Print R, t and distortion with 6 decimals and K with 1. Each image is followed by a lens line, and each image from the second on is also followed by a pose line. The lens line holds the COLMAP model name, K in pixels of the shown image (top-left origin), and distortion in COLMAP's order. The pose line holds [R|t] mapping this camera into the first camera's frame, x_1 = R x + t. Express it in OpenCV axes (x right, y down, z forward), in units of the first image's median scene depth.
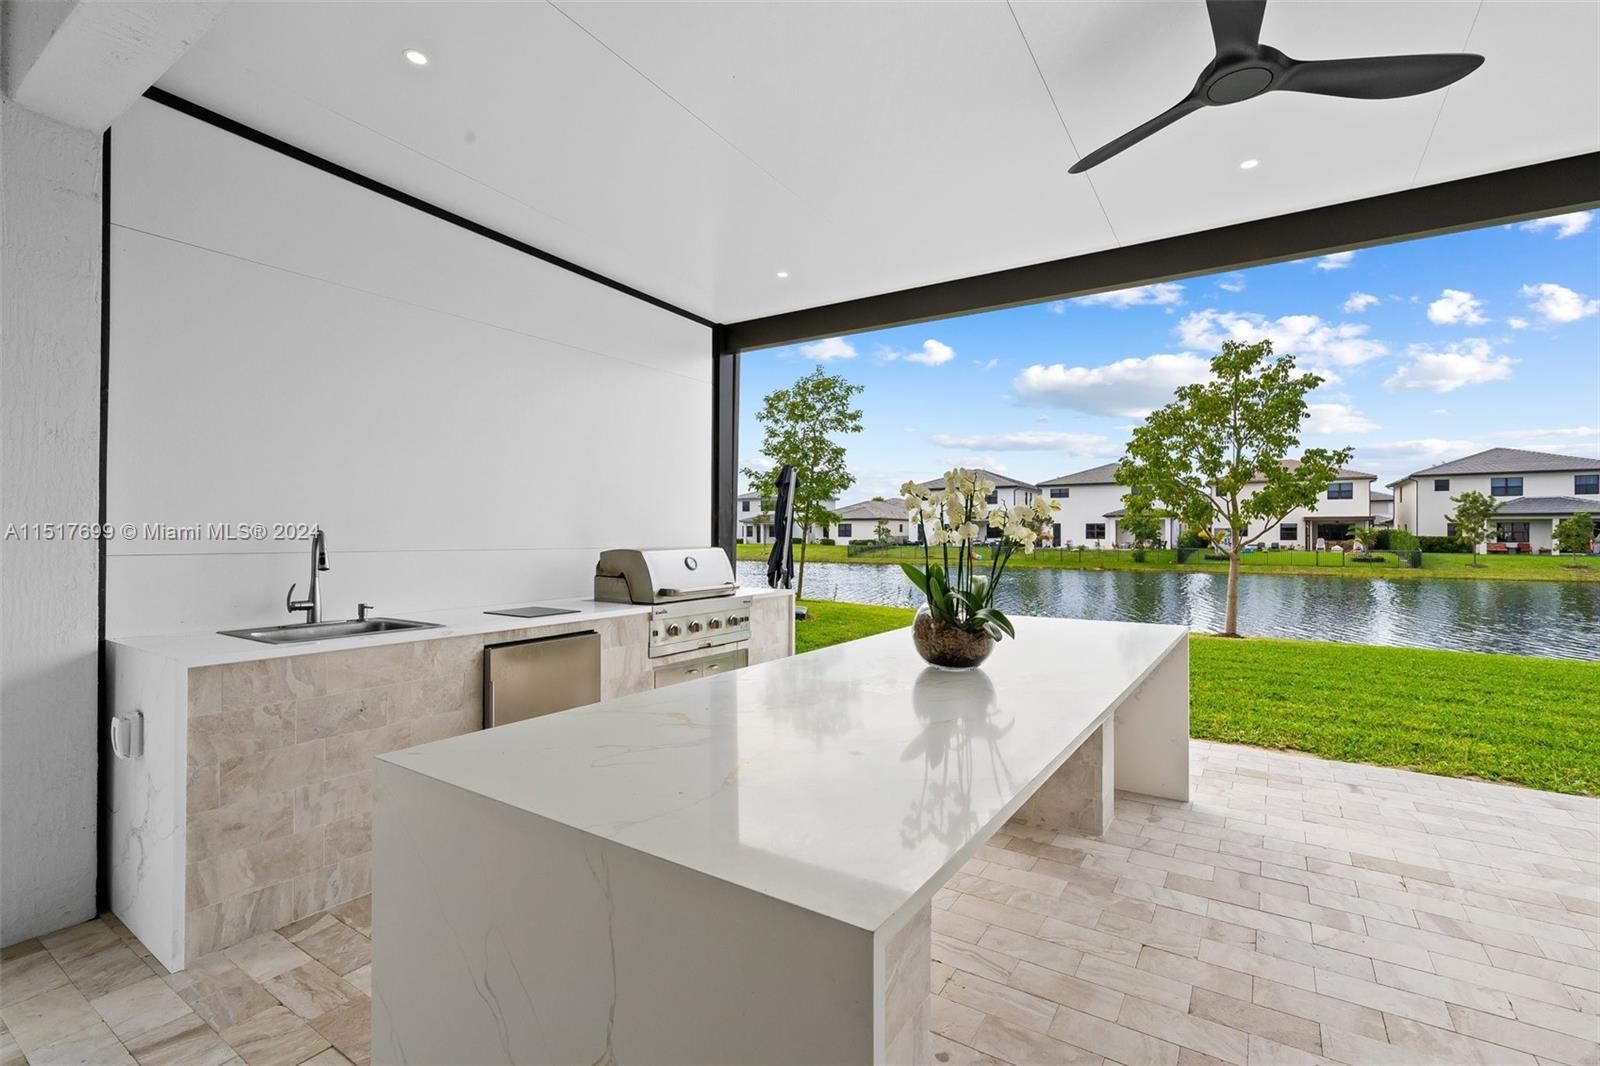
lens RADIAL K [[720.5, 0, 800.4], [0, 720.5, 532.4], [0, 0, 1]] dist [-0.005508, 0.001634]
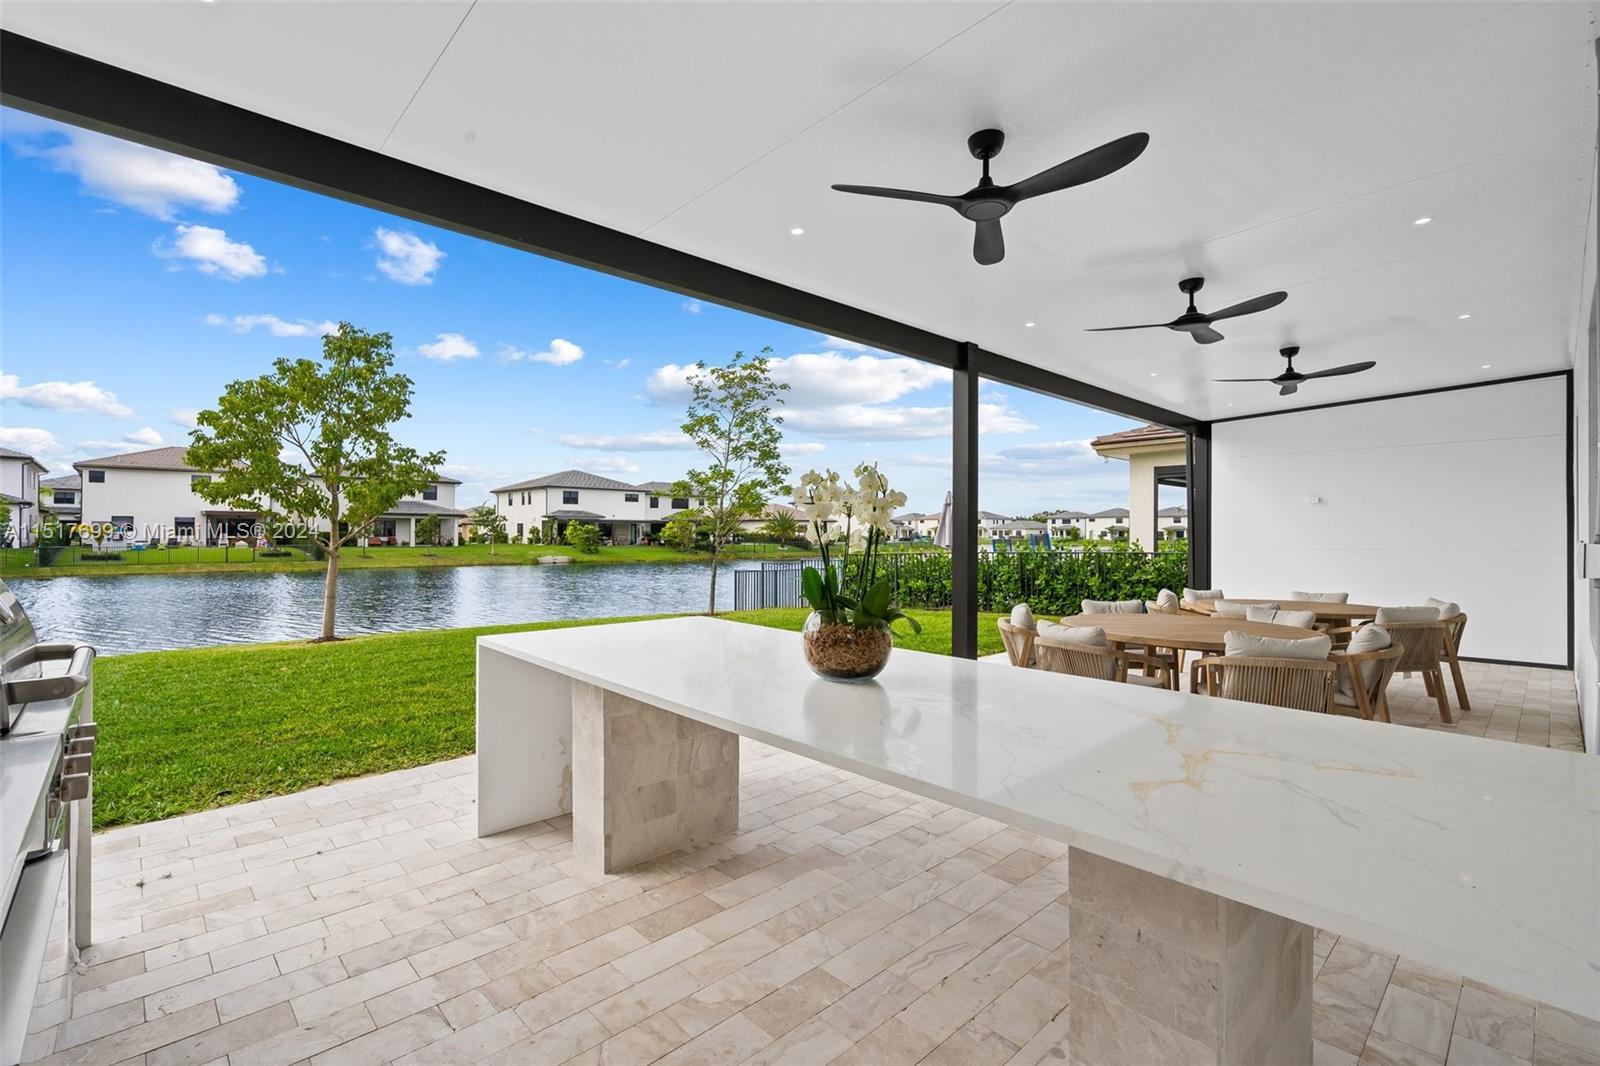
lens RADIAL K [[720.5, 0, 795.1], [0, 720.5, 527.7], [0, 0, 1]] dist [-0.005508, 0.001634]
pose [[0.233658, 0.006960, 0.972294, -0.036752], [-0.007221, 0.999959, -0.005422, 0.000197], [-0.972292, -0.005754, 0.233699, 0.045462]]
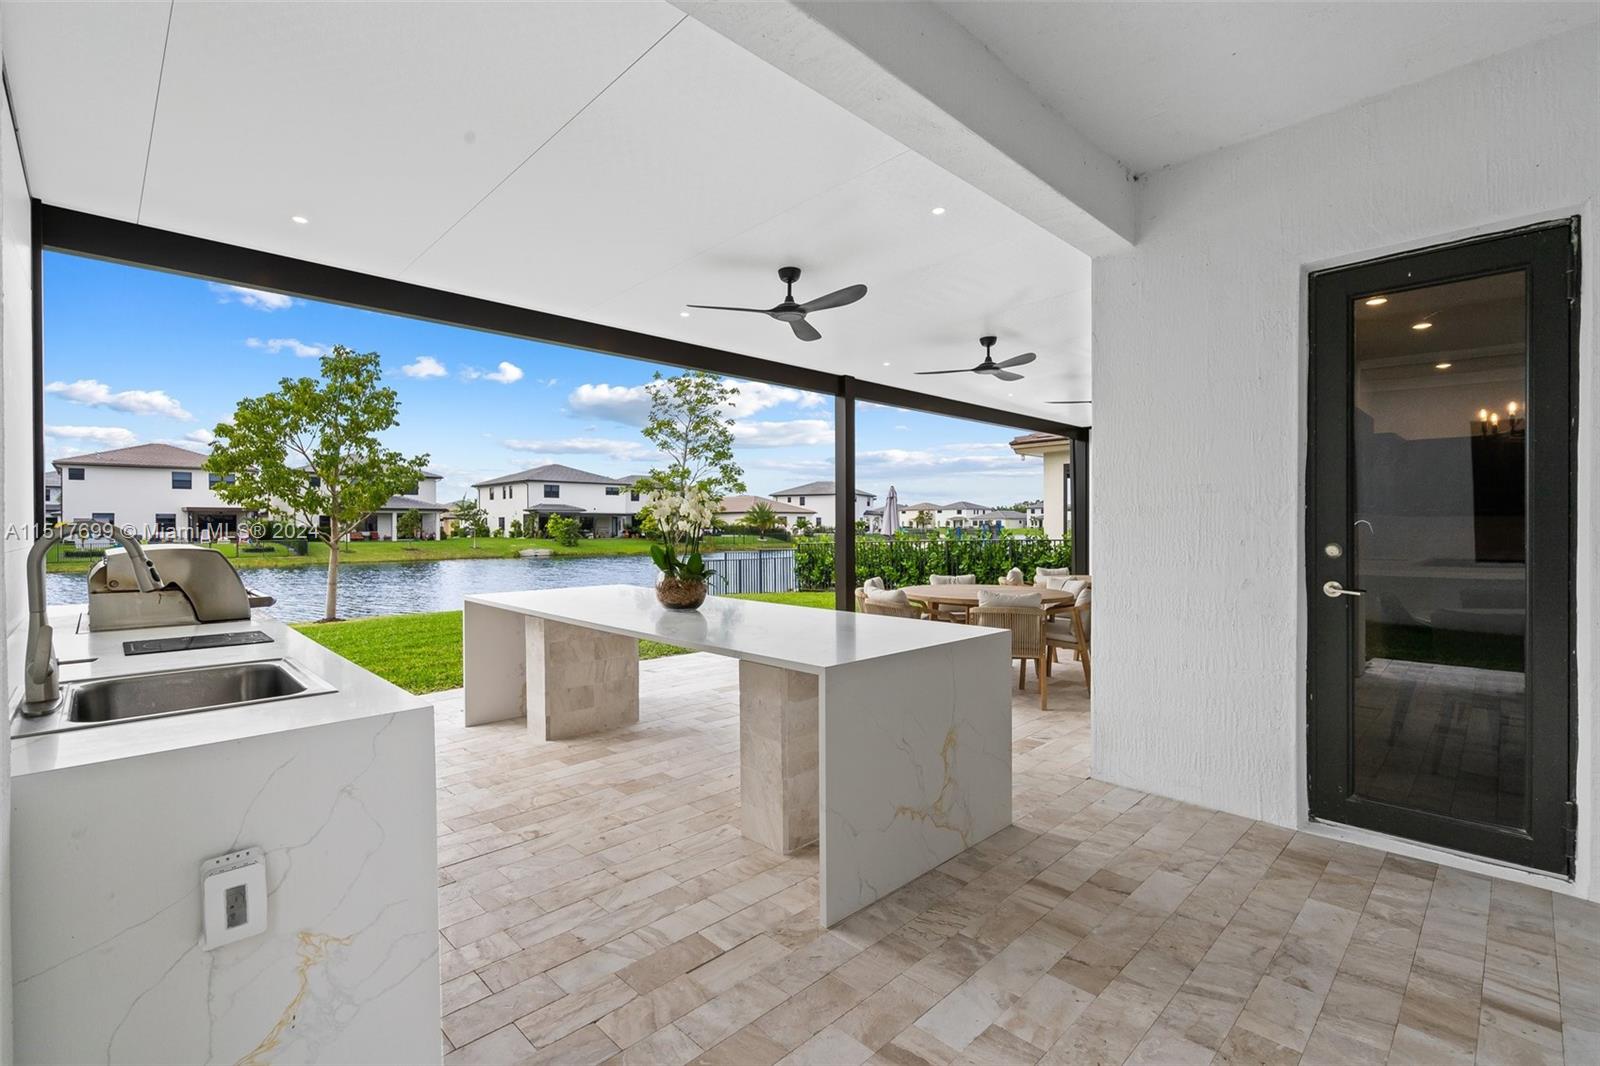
lens RADIAL K [[720.5, 0, 795.2], [0, 720.5, 536.3], [0, 0, 1]] dist [-0.005508, 0.001634]
pose [[0.212599, -0.018004, 0.976974, -0.066878], [0.000608, 0.999832, 0.018293, -0.000050], [-0.977139, -0.003295, 0.212574, 0.022909]]
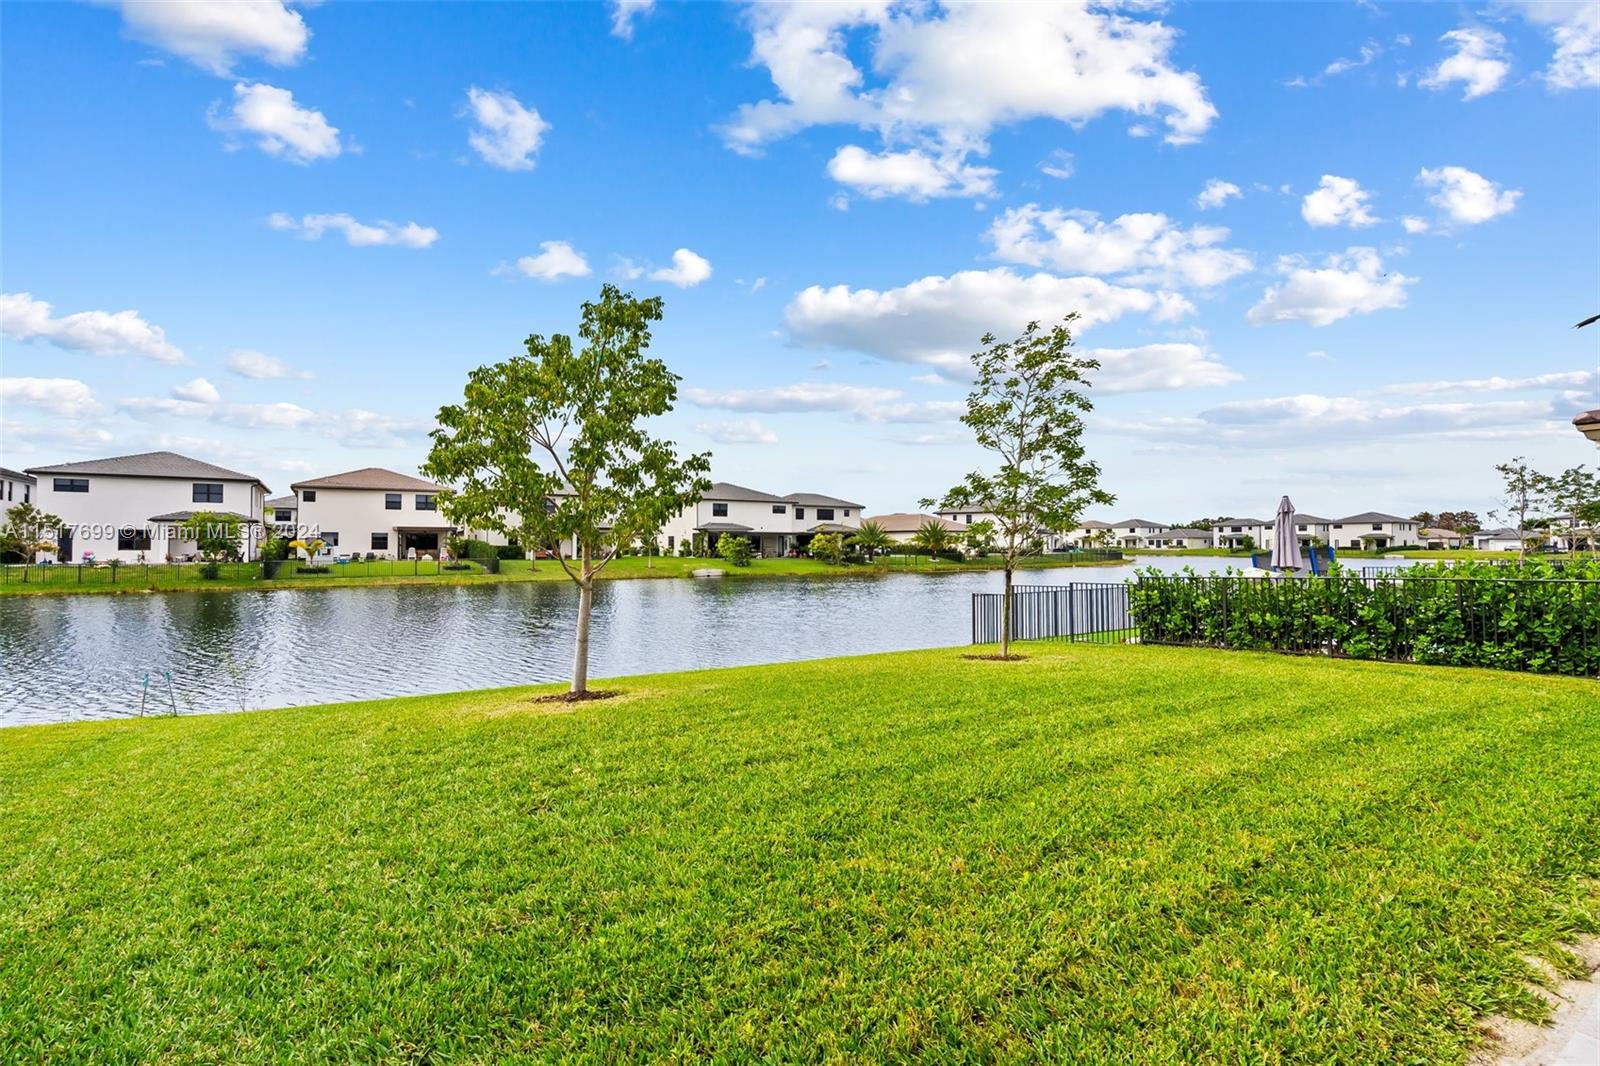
lens RADIAL K [[720.5, 0, 794.9], [0, 720.5, 527.7], [0, 0, 1]] dist [-0.005508, 0.001634]
pose [[0.399599, 0.018058, 0.916512, 0.003708], [-0.001880, 0.999820, -0.018879, -0.002575], [-0.916688, 0.005821, 0.399561, 0.115901]]
